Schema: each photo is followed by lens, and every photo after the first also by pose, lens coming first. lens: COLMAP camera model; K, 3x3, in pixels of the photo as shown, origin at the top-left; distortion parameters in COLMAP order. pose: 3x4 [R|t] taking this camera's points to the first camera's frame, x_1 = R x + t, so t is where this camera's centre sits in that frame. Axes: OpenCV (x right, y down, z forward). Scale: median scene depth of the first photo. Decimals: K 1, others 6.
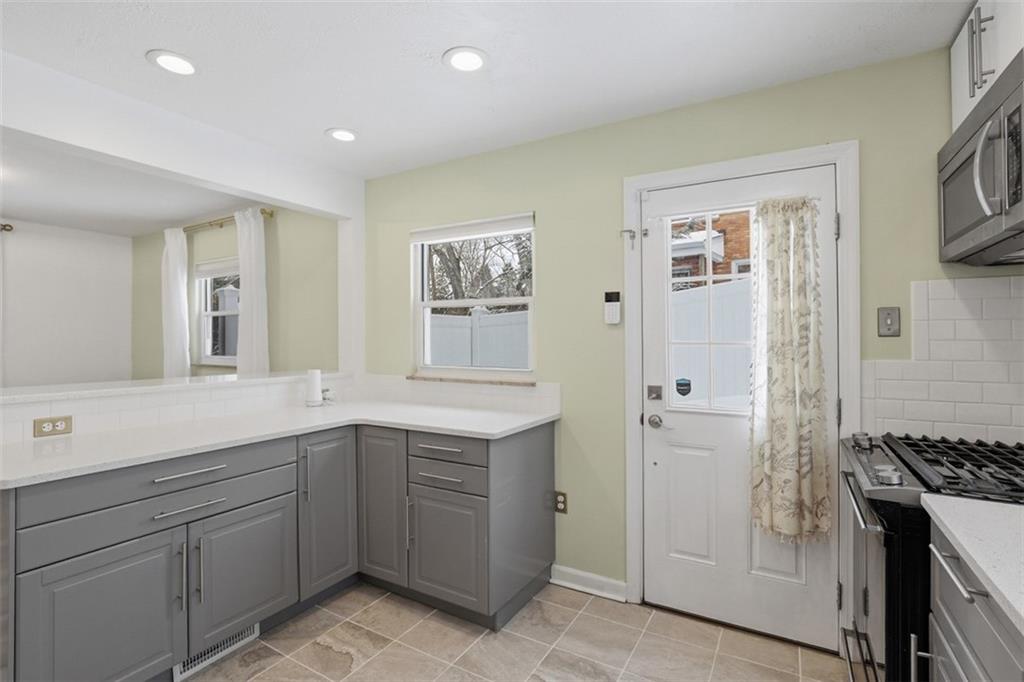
lens RADIAL K [[473.6, 0, 515.2], [0, 473.6, 335.4], [0, 0, 1]] dist [-0.014676, 0.000646]
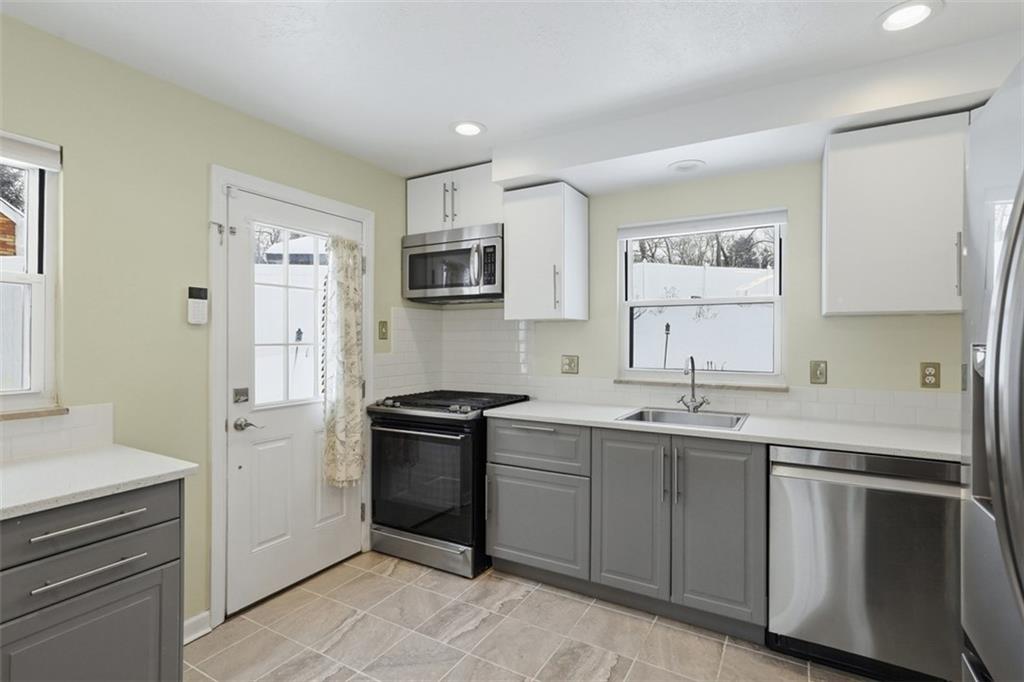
lens RADIAL K [[473.6, 0, 514.3], [0, 473.6, 341.7], [0, 0, 1]] dist [-0.014676, 0.000646]
pose [[0.013836, -0.003234, 0.999899, -0.671906], [-0.005087, 0.999982, 0.003304, 0.002693], [-0.999891, -0.005133, 0.013819, 0.412145]]
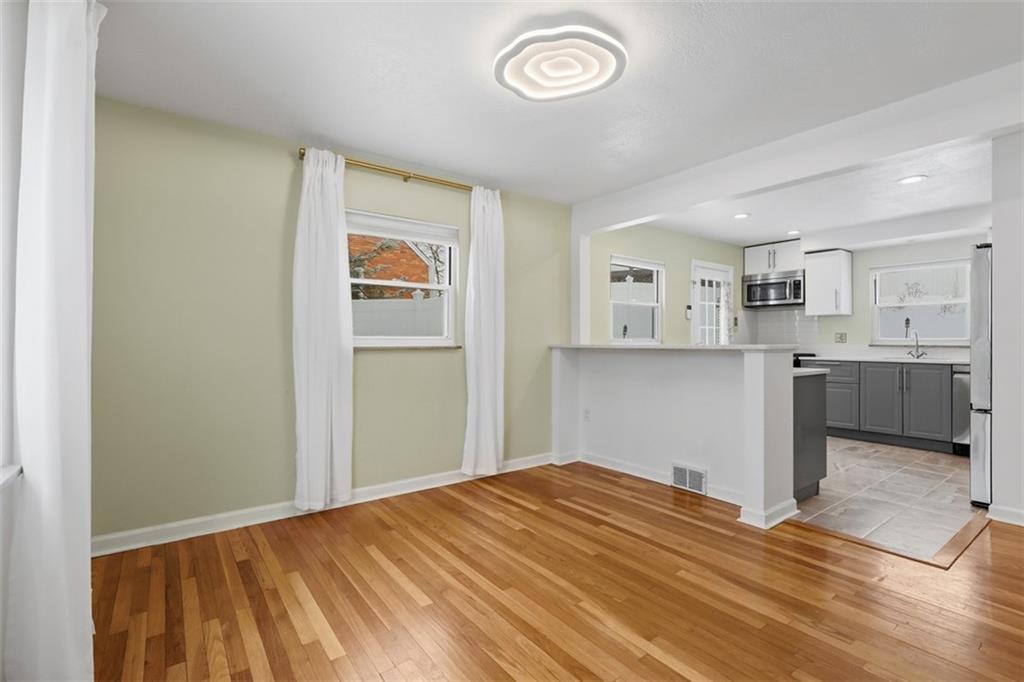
lens RADIAL K [[473.6, 0, 509.8], [0, 473.6, 335.5], [0, 0, 1]] dist [-0.014676, 0.000646]
pose [[0.404218, 0.016089, 0.914521, -2.406528], [-0.007308, 0.999870, -0.014361, 0.106410], [-0.914633, -0.000878, 0.404283, 0.884854]]
